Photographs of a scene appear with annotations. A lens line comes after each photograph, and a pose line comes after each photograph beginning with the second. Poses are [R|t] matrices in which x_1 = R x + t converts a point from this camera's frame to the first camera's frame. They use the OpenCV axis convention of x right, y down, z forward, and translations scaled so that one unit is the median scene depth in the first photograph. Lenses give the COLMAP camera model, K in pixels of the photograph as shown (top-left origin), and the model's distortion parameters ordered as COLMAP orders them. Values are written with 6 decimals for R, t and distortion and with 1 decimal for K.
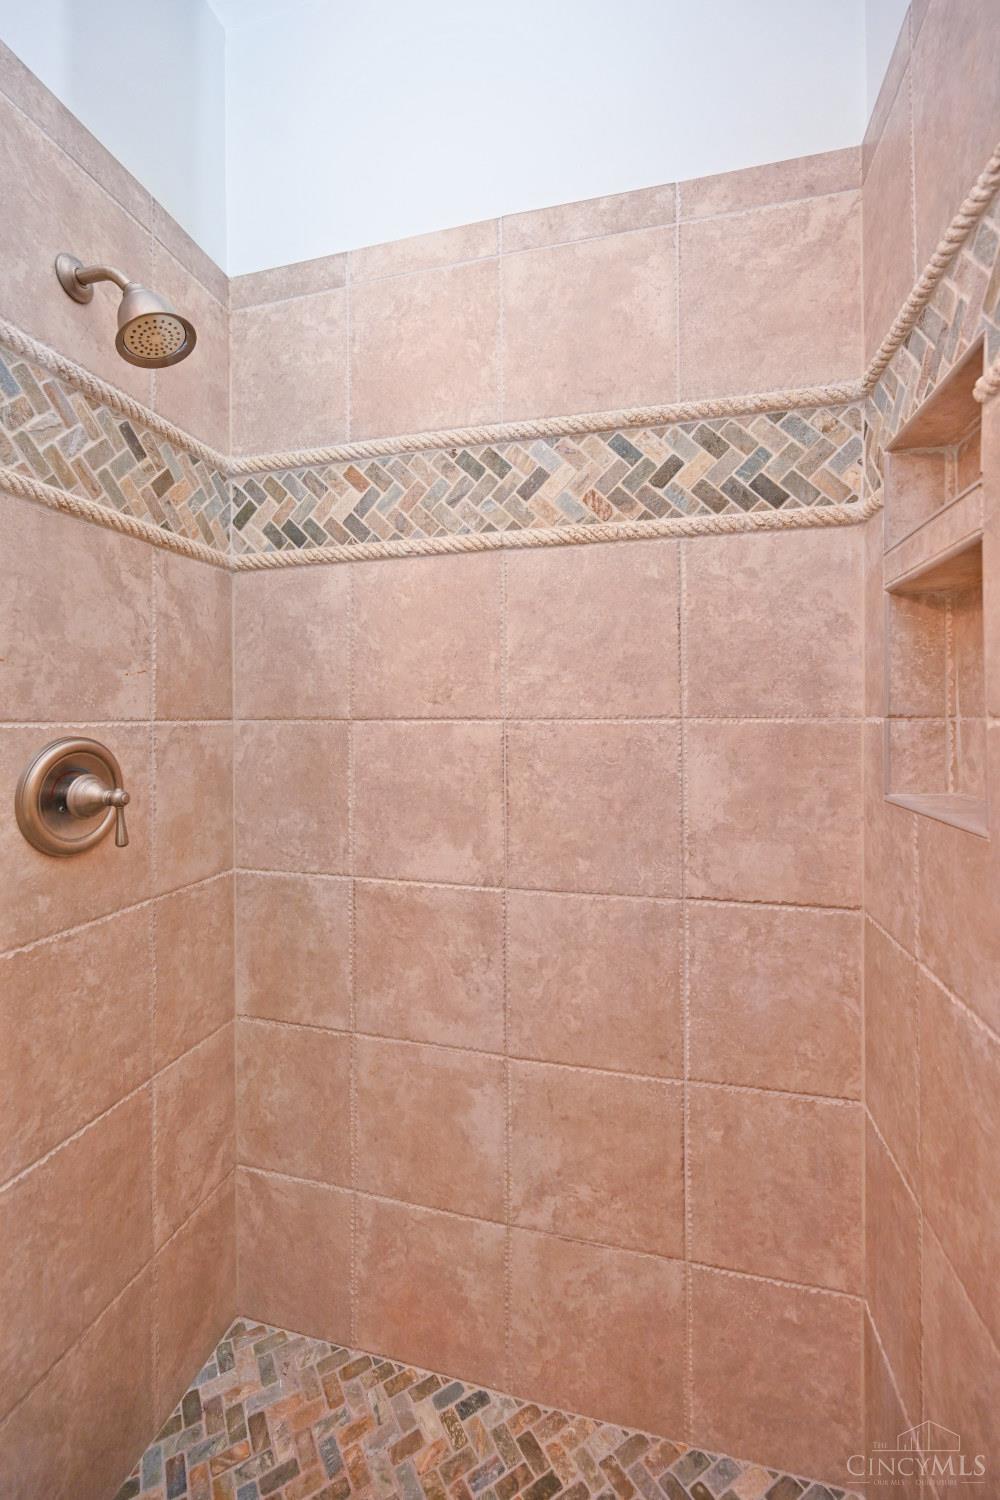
lens RADIAL K [[616.8, 0, 463.6], [0, 616.8, 702.9], [0, 0, 1]] dist [-0.000641, 0.000012]
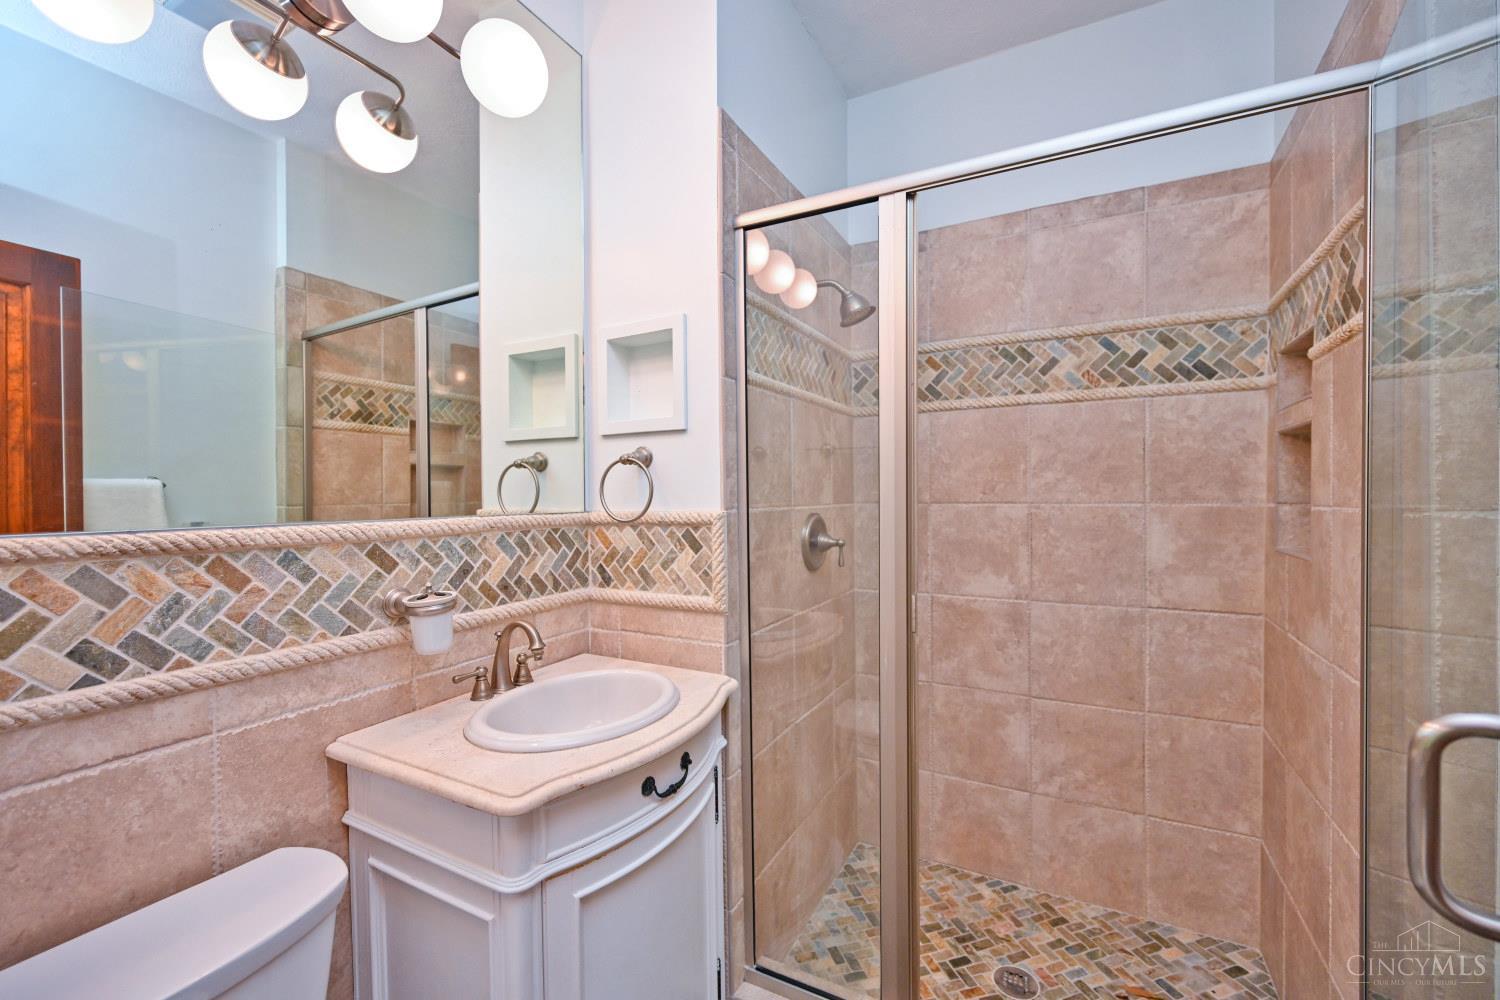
lens RADIAL K [[601.1, 0, 748.0], [0, 601.1, 495.7], [0, 0, 1]] dist [0.001937, 0.000198]
pose [[0.978177, -0.002815, -0.207753, -0.375921], [0.008921, 0.999555, 0.028462, -0.052841], [0.207581, -0.029694, 0.977767, -0.856690]]
